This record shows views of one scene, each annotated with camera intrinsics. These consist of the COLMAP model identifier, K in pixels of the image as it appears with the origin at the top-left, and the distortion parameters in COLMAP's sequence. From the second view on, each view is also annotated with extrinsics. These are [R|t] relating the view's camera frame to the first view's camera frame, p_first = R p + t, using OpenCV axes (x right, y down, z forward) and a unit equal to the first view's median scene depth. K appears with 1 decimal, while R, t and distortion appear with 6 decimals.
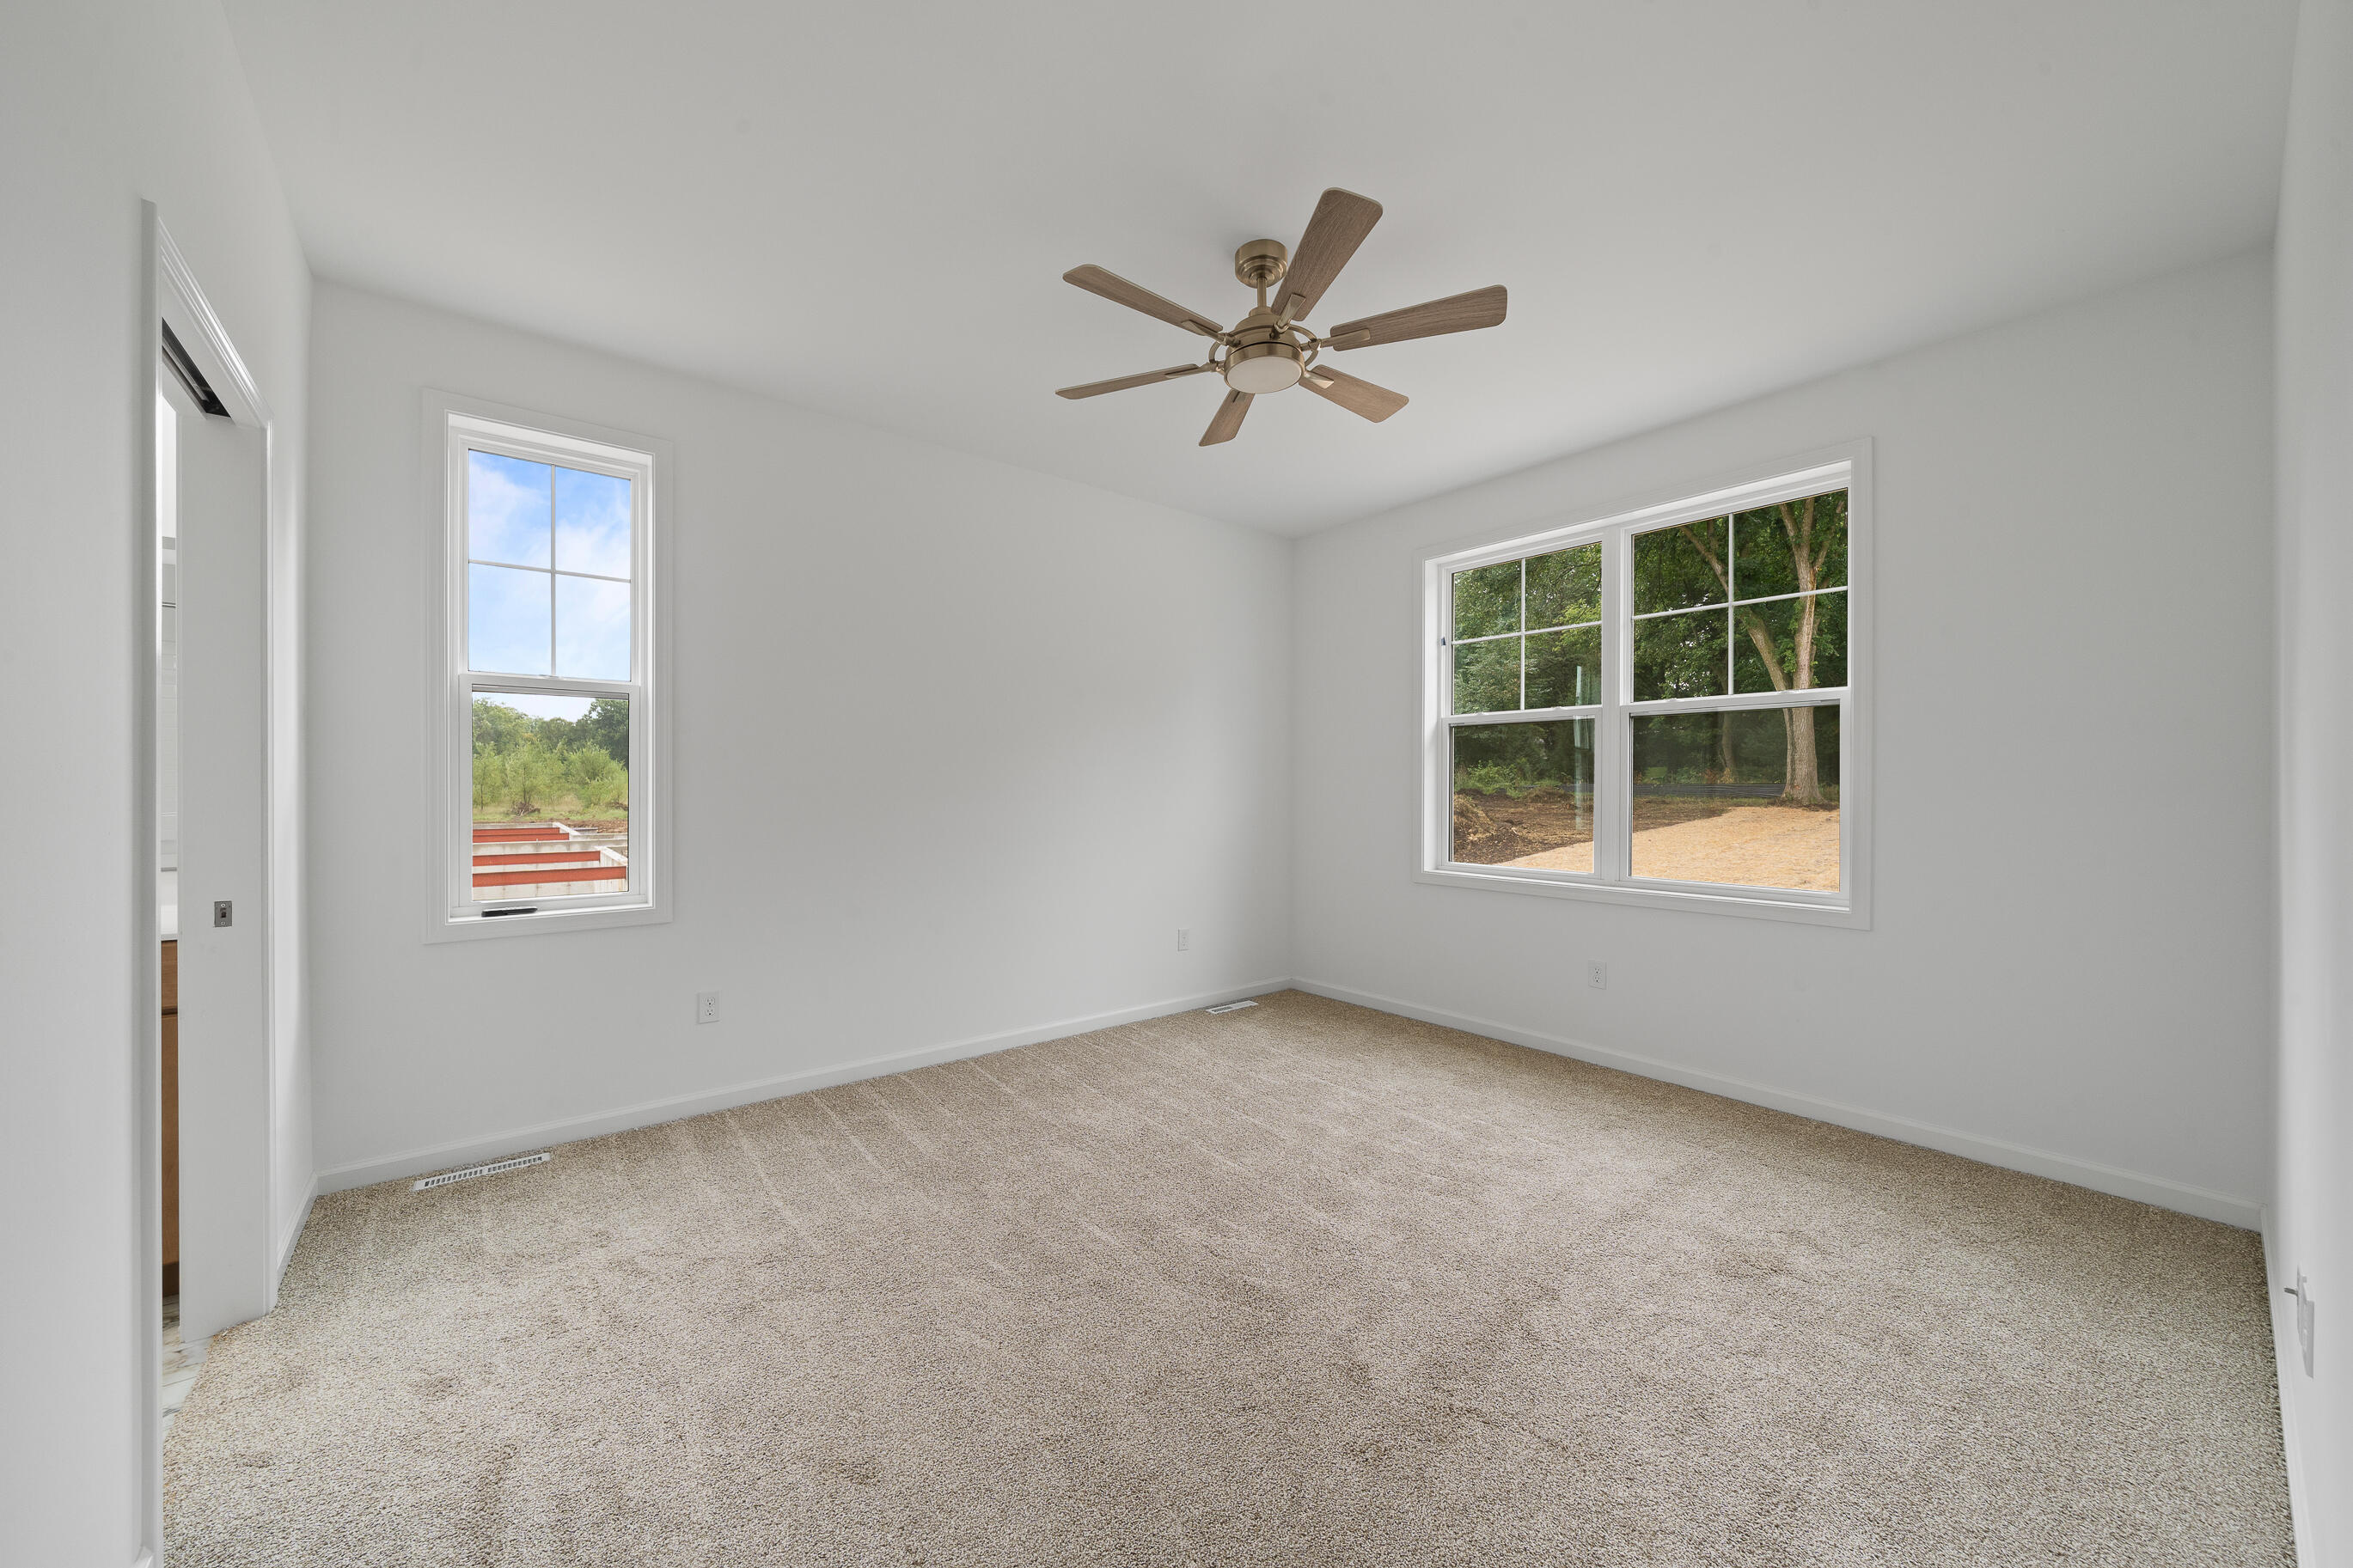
lens RADIAL K [[855.6, 0, 1176.5], [0, 855.6, 784.0], [0, 0, 1]] dist [0.000586, -0.000048]
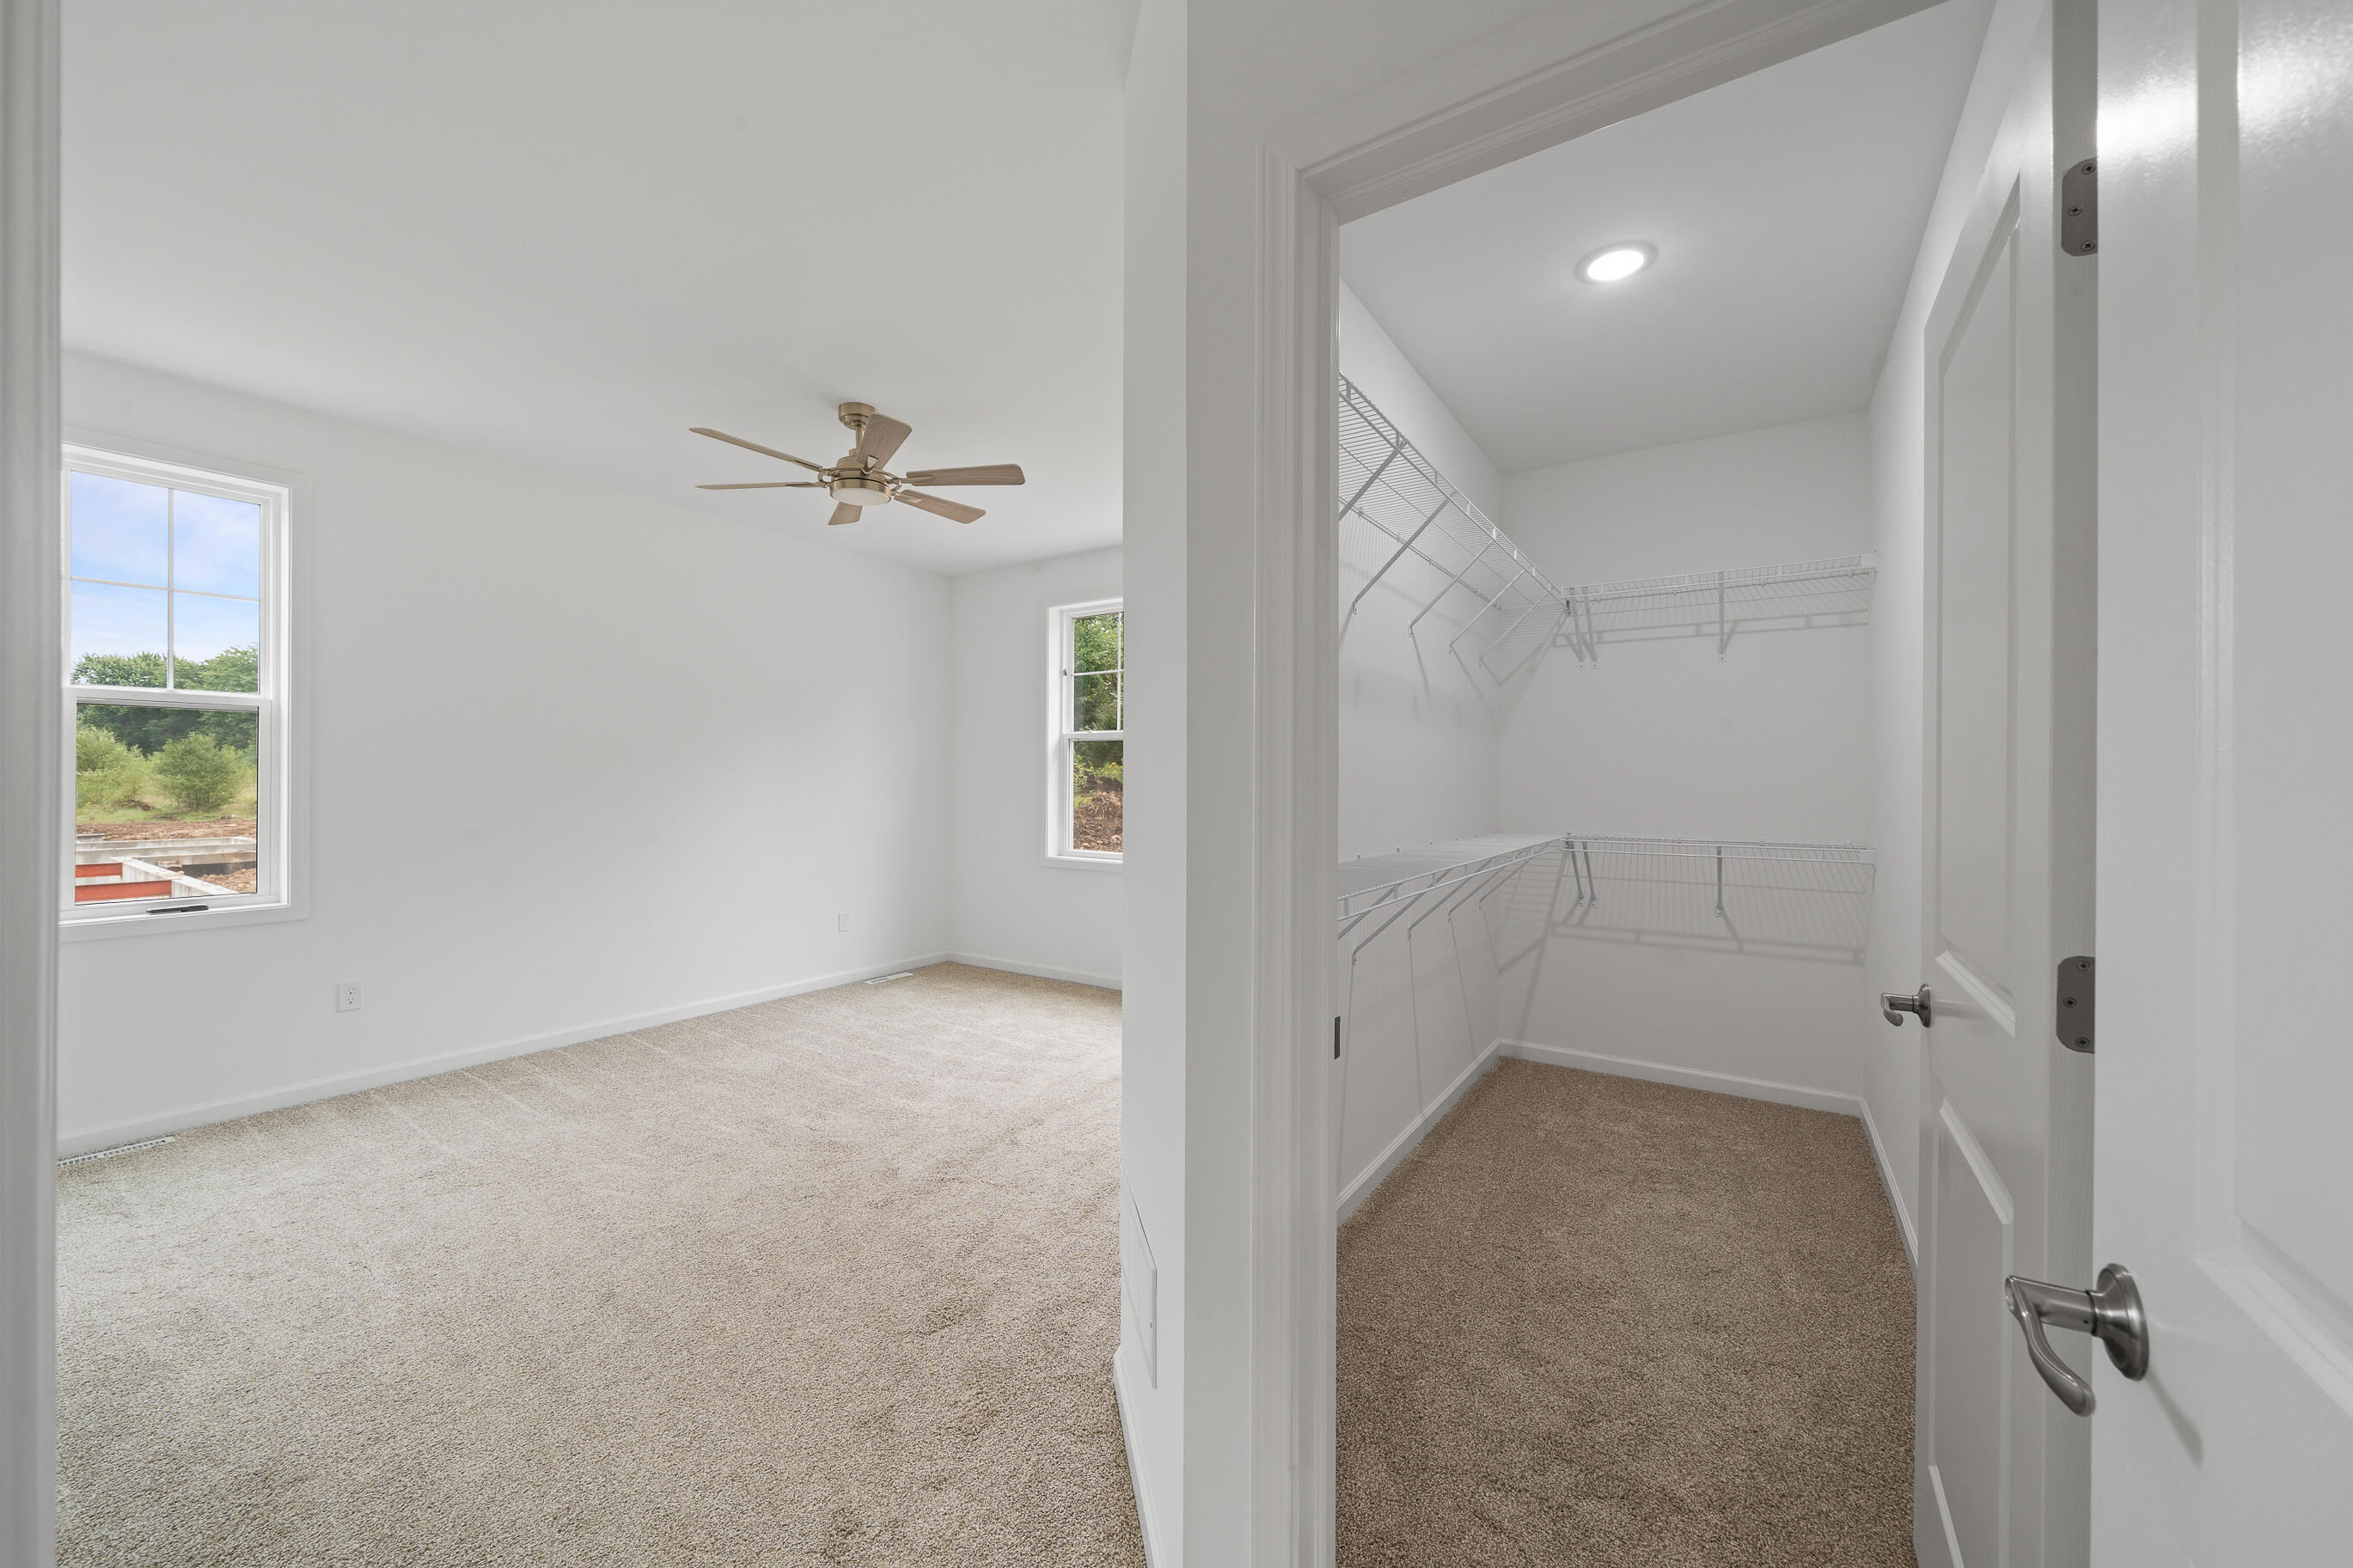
lens RADIAL K [[868.0, 0, 1176.4], [0, 868.0, 777.7], [0, 0, 1]] dist [-0.002144, -0.000216]
pose [[0.954768, 0.002419, 0.297341, 0.138722], [-0.002517, 0.999997, -0.000053, -0.020843], [-0.297340, -0.000698, 0.954771, -0.391461]]
